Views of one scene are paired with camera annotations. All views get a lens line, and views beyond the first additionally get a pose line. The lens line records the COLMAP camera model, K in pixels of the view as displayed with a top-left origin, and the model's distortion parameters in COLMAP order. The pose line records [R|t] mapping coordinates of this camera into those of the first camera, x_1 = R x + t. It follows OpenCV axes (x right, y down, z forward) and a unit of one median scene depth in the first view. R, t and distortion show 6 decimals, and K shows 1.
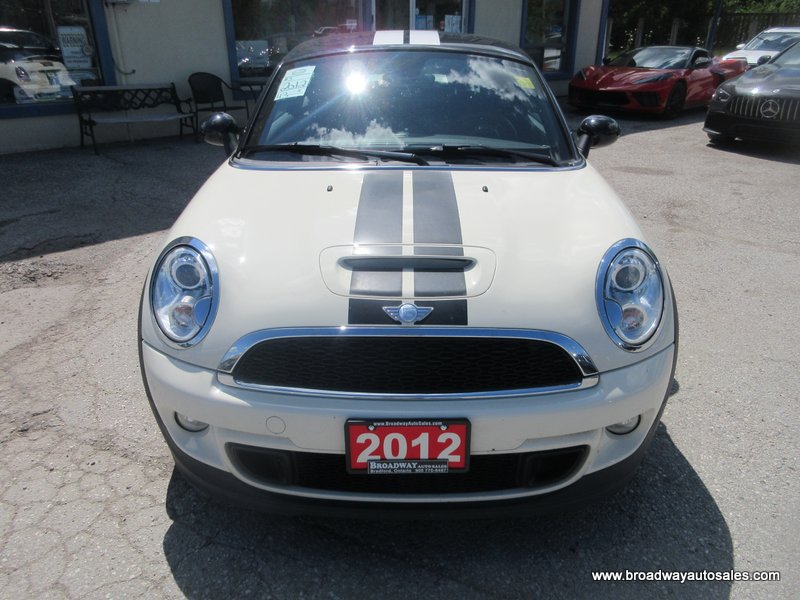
lens RADIAL K [[602.5, 0, 402.1], [0, 602.5, 296.2], [0, 0, 1]] dist [0.013283, -0.008579]
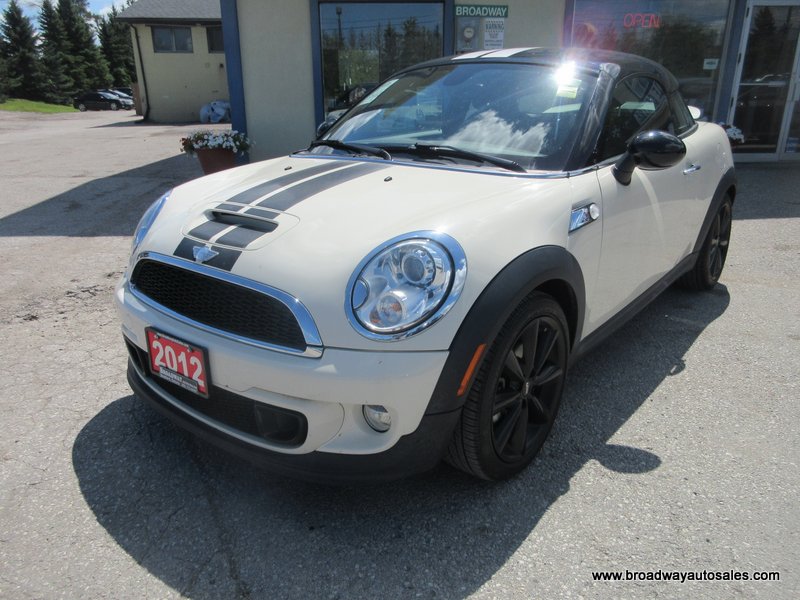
lens RADIAL K [[602.5, 0, 402.7], [0, 602.5, 301.4], [0, 0, 1]] dist [0.013283, -0.008579]
pose [[0.784069, 0.197155, -0.588529, 1.034388], [-0.238979, 0.971000, 0.006901, 0.016833], [0.572822, 0.135235, 0.808447, 0.262420]]
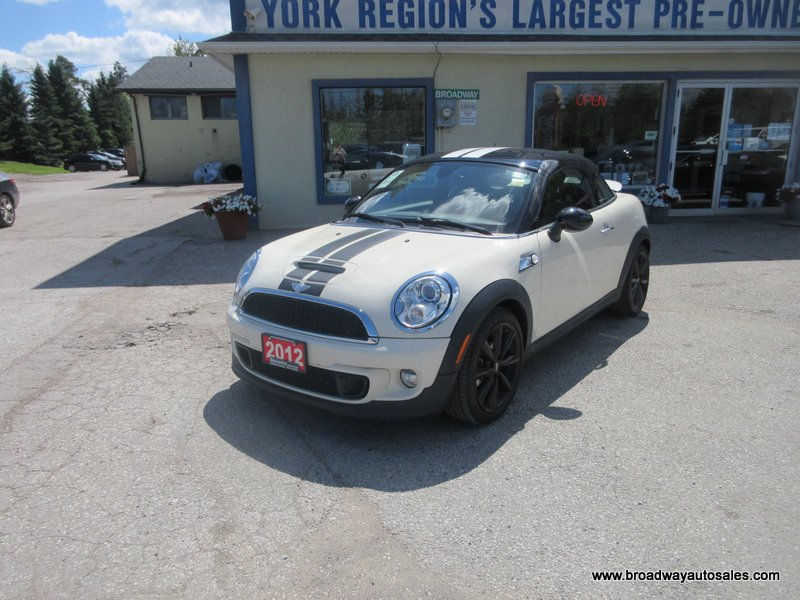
lens RADIAL K [[602.5, 0, 402.1], [0, 602.5, 306.1], [0, 0, 1]] dist [0.013283, -0.008579]
pose [[0.805627, 0.136870, -0.576396, 1.421663], [-0.219408, 0.972692, -0.075693, 0.162454], [0.550296, 0.187446, 0.813657, -0.420661]]
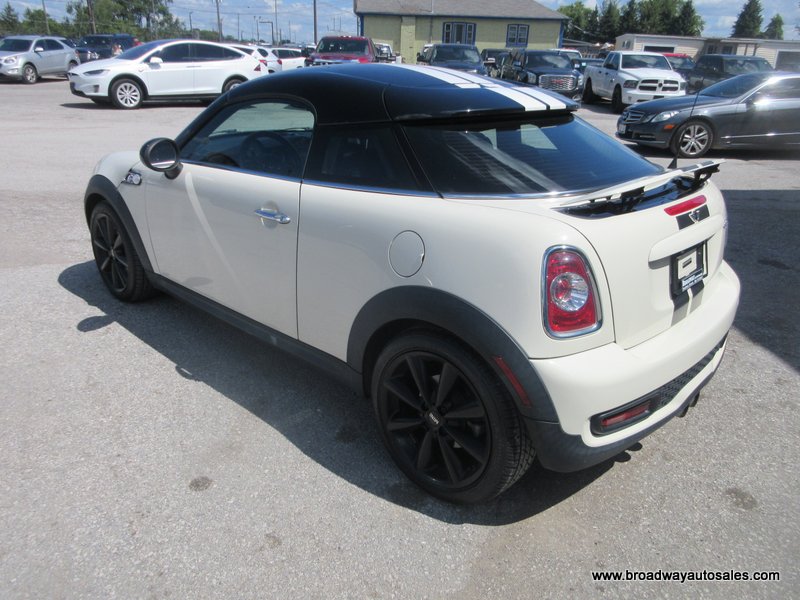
lens RADIAL K [[602.5, 0, 398.9], [0, 602.5, 301.0], [0, 0, 1]] dist [0.013283, -0.008579]
pose [[-0.682613, 0.247587, -0.687561, 1.426211], [-0.318610, 0.745900, 0.584911, -1.427225], [0.657668, 0.618332, -0.430277, 3.263248]]
